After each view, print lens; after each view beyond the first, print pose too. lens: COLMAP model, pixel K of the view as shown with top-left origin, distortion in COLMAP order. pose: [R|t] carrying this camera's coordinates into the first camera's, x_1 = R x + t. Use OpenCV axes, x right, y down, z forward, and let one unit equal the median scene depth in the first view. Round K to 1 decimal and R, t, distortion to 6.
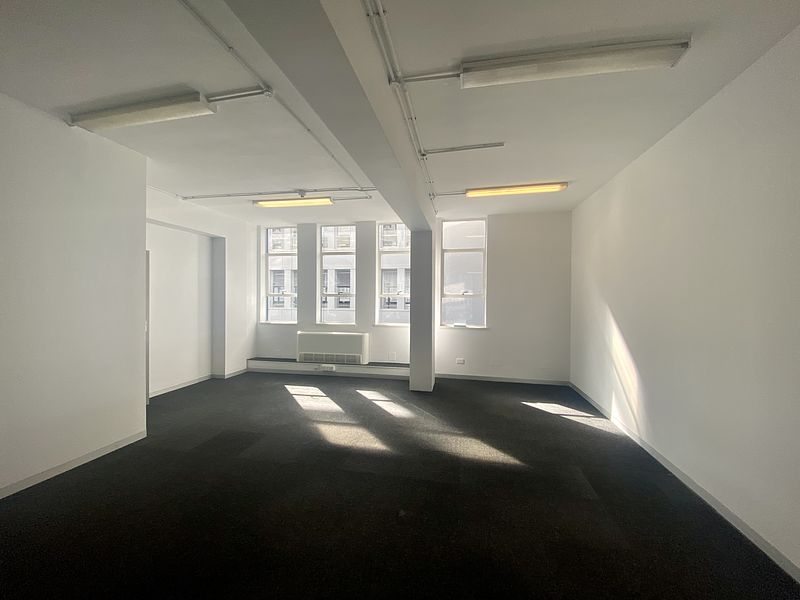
lens RADIAL K [[323.5, 0, 405.1], [0, 323.5, 300.6], [0, 0, 1]] dist [0.001154, -0.011545]
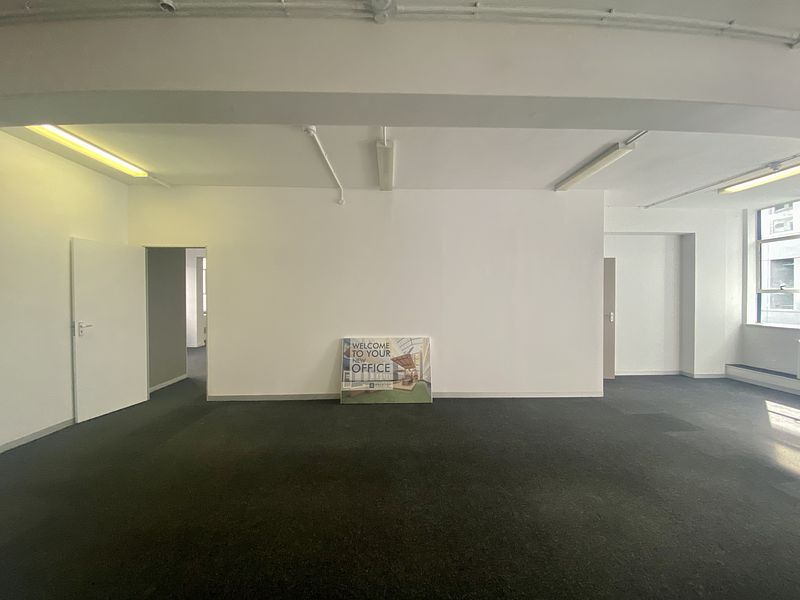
lens RADIAL K [[323.5, 0, 402.7], [0, 323.5, 299.6], [0, 0, 1]] dist [0.001154, -0.011545]
pose [[0.232347, 0.003067, -0.972628, 0.197412], [-0.005179, 0.999985, 0.001916, 0.009821], [0.972619, 0.004592, 0.232359, -0.086580]]
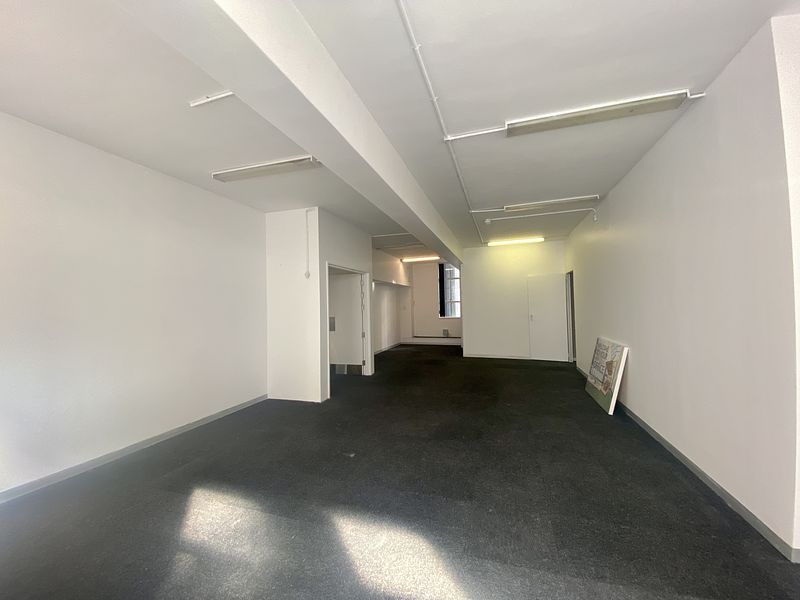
lens RADIAL K [[323.5, 0, 399.9], [0, 323.5, 303.6], [0, 0, 1]] dist [0.001154, -0.011545]
pose [[-0.994417, 0.015757, 0.104336, -0.153532], [0.013750, 0.999707, -0.019925, 0.014849], [-0.104620, -0.018379, -0.994342, 0.987622]]
